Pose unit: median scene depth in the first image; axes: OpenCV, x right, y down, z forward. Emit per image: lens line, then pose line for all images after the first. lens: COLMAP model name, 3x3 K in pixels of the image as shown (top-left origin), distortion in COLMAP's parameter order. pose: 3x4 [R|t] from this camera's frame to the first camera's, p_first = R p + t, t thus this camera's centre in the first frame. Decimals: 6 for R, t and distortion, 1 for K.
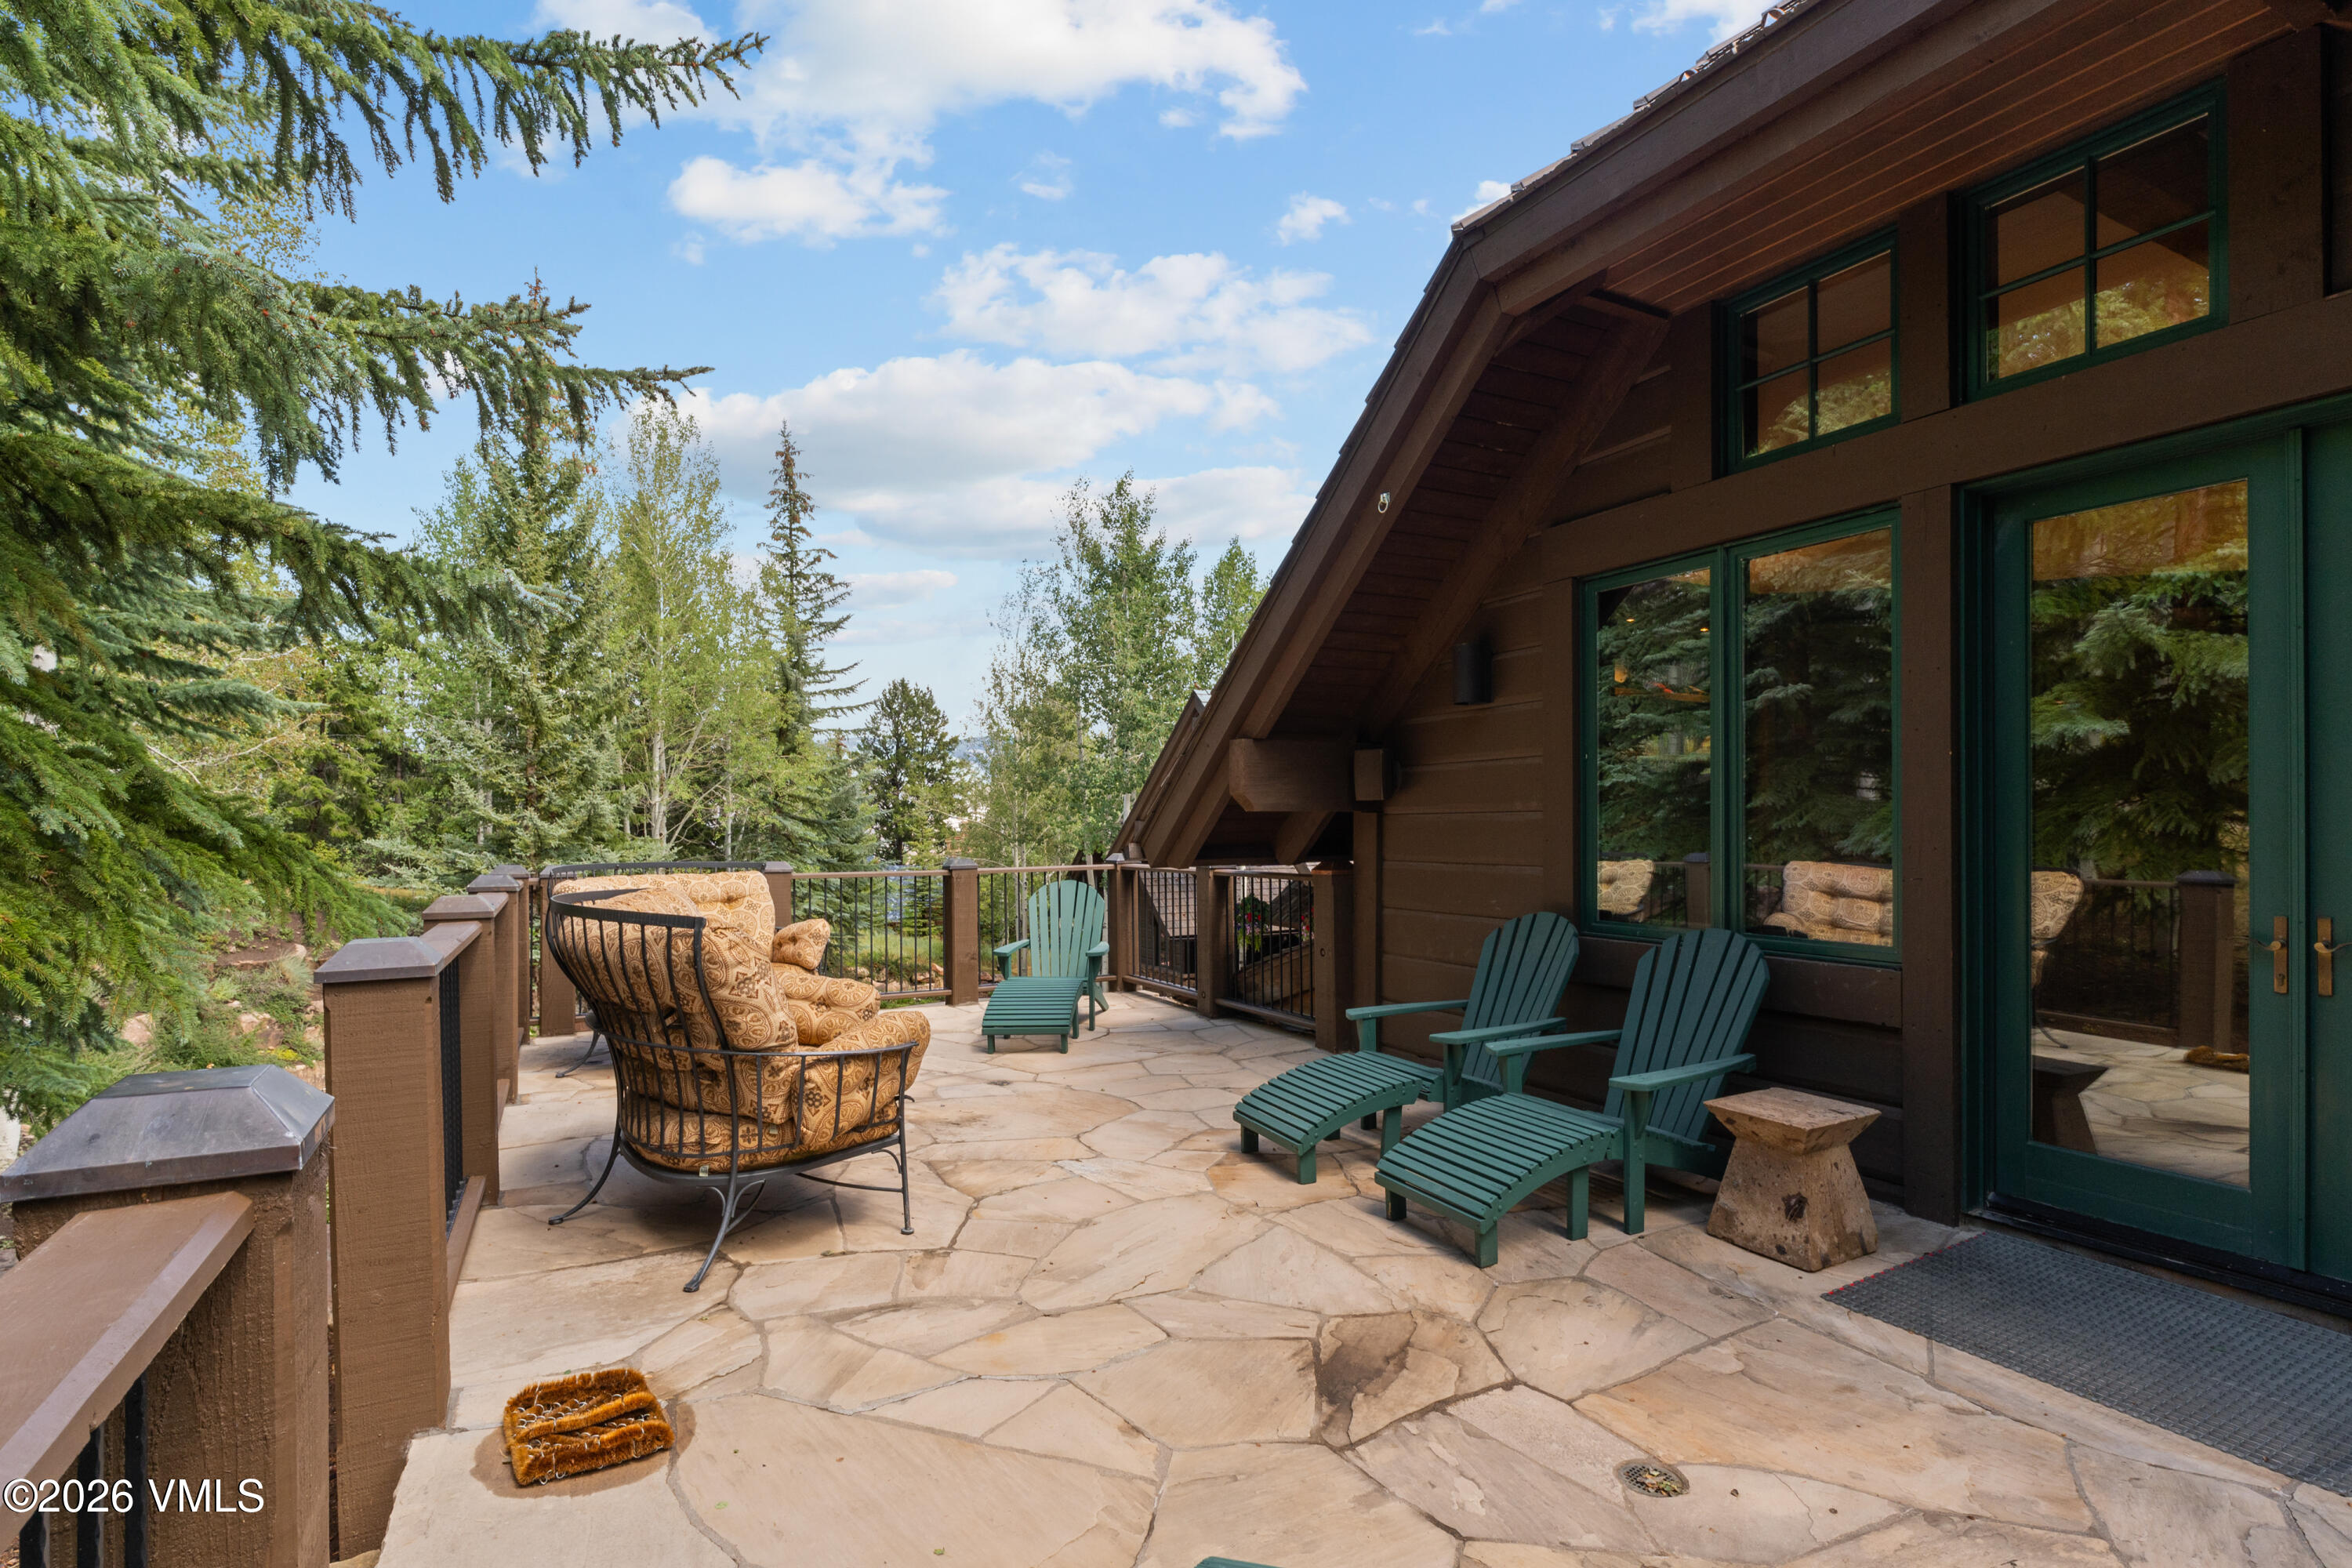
lens RADIAL K [[1130.0, 0, 1190.5], [0, 1130.0, 792.2], [0, 0, 1]] dist [-0.013013, 0.000647]
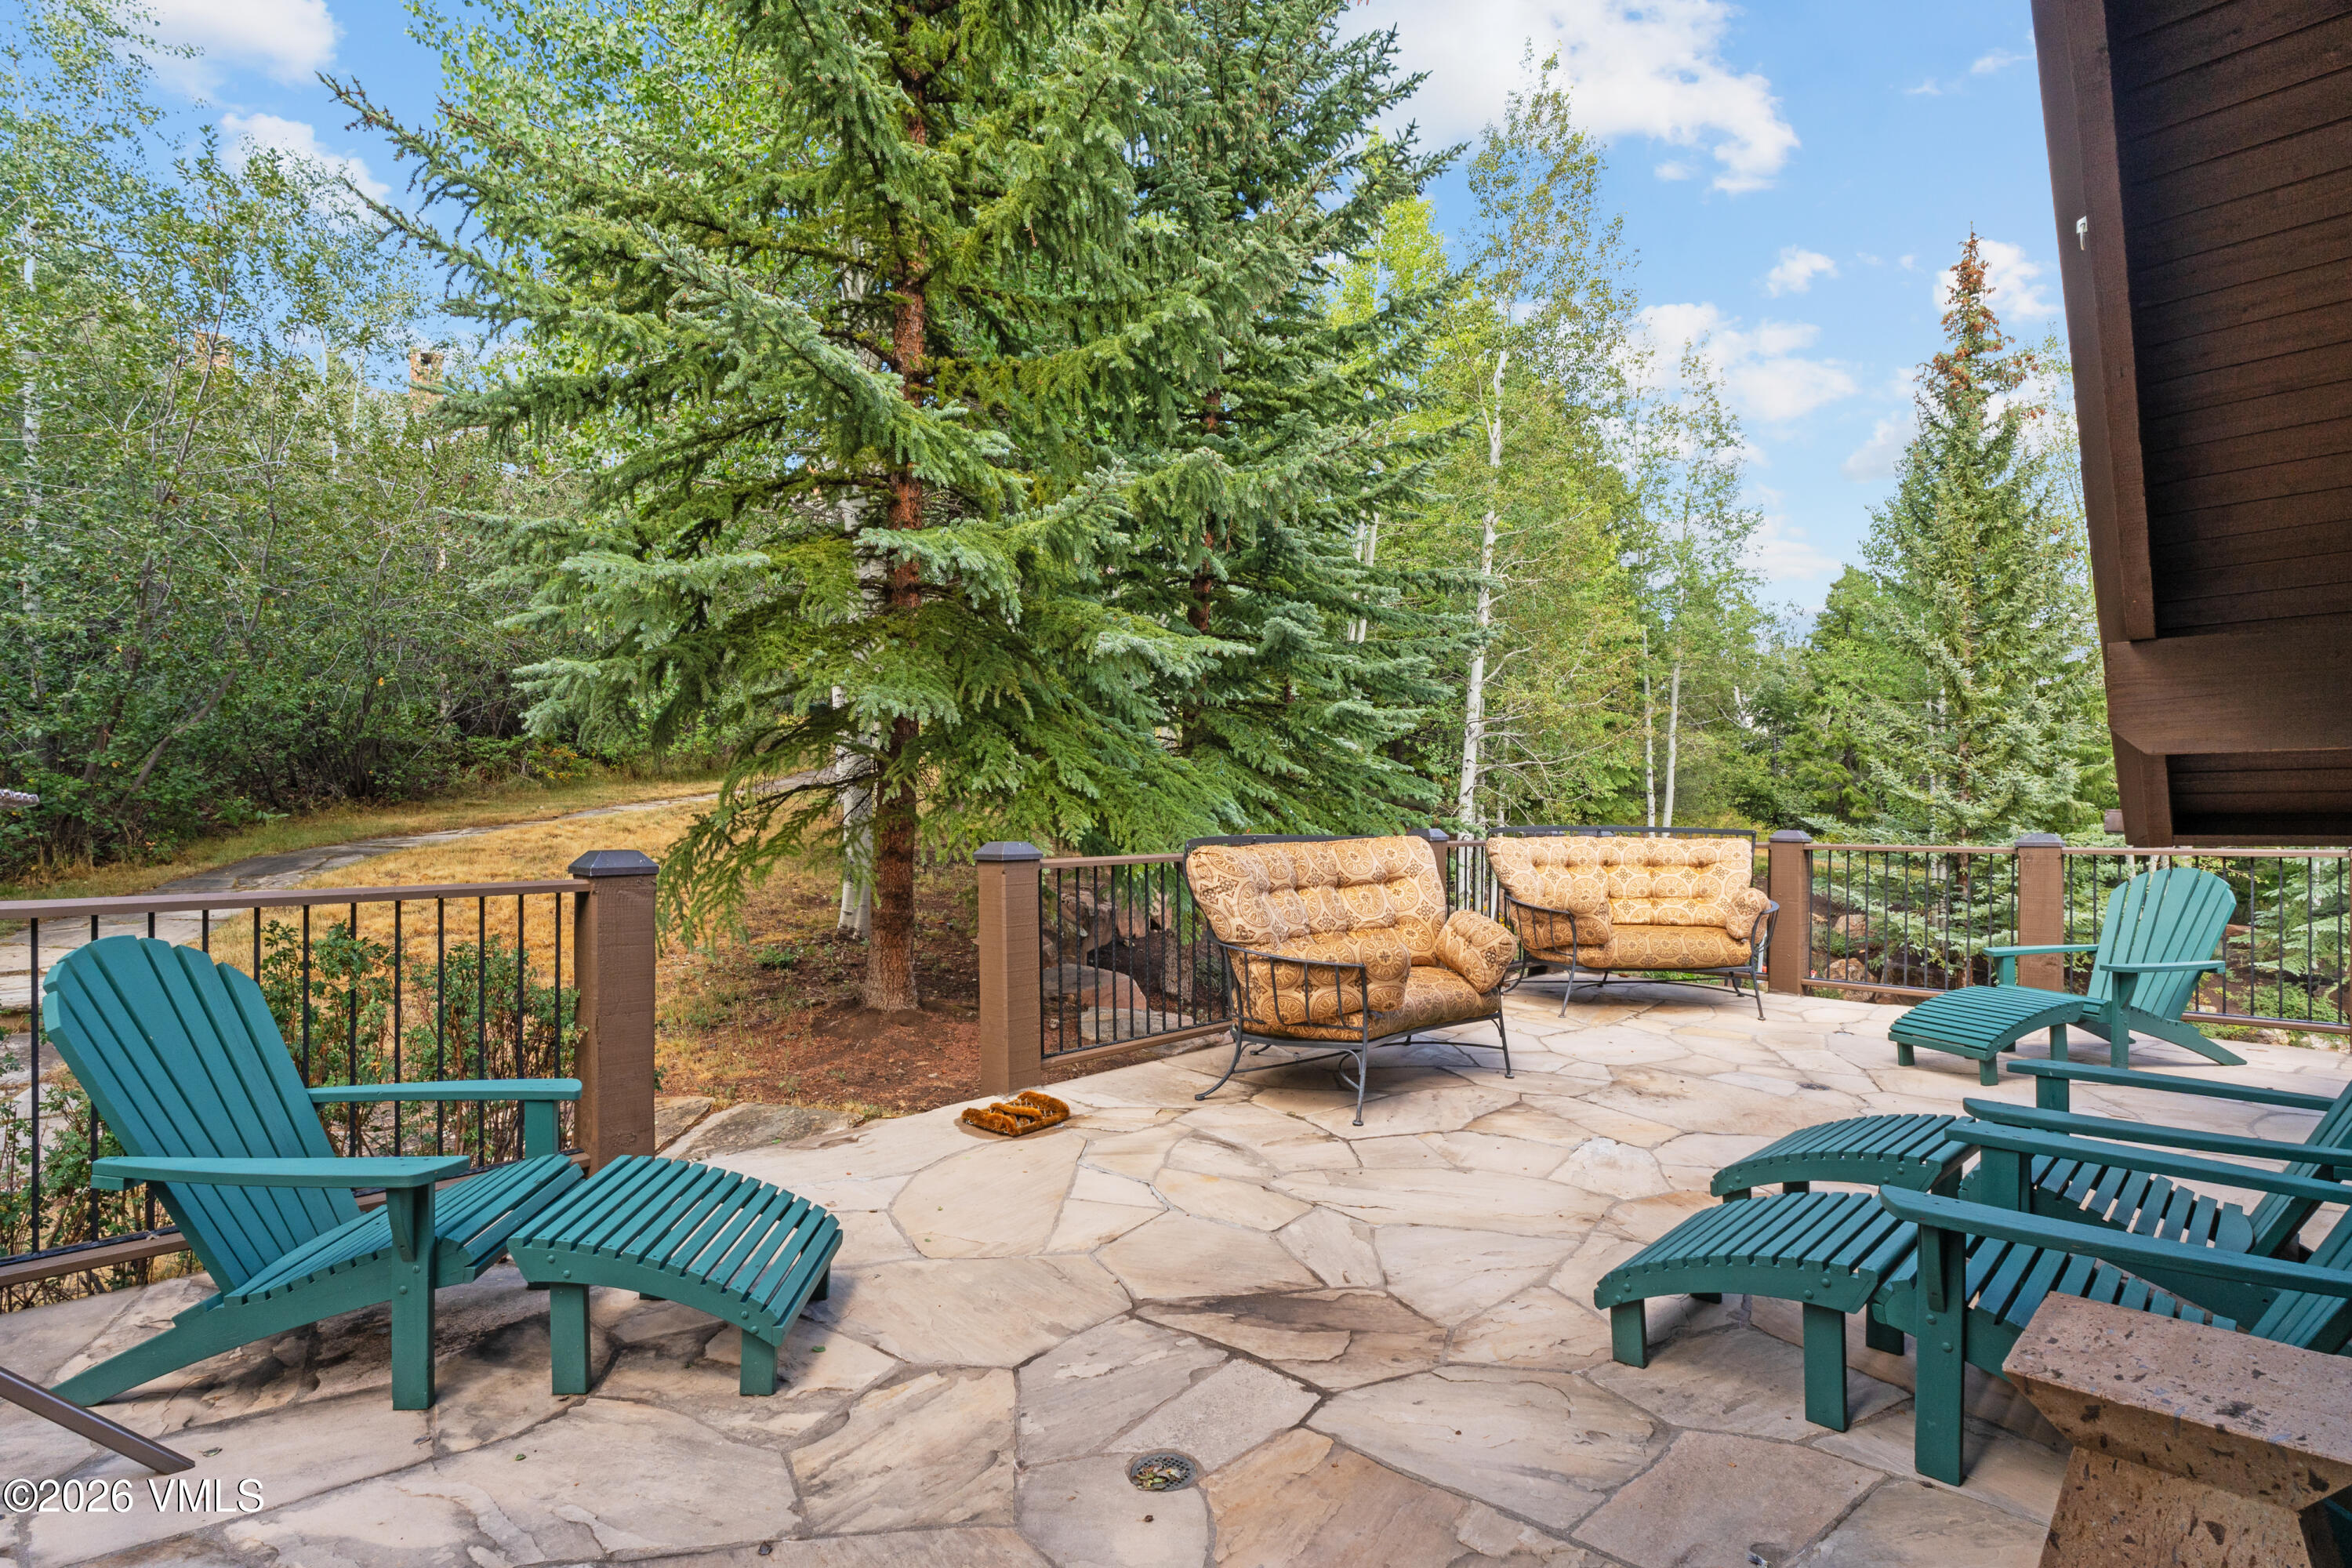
lens RADIAL K [[1130.0, 0, 1191.8], [0, 1130.0, 792.9], [0, 0, 1]] dist [-0.013013, 0.000647]
pose [[0.288912, -0.013510, -0.957260, 0.918602], [0.026211, 0.999637, -0.006198, 0.050374], [0.956997, -0.023300, 0.289162, 0.548157]]
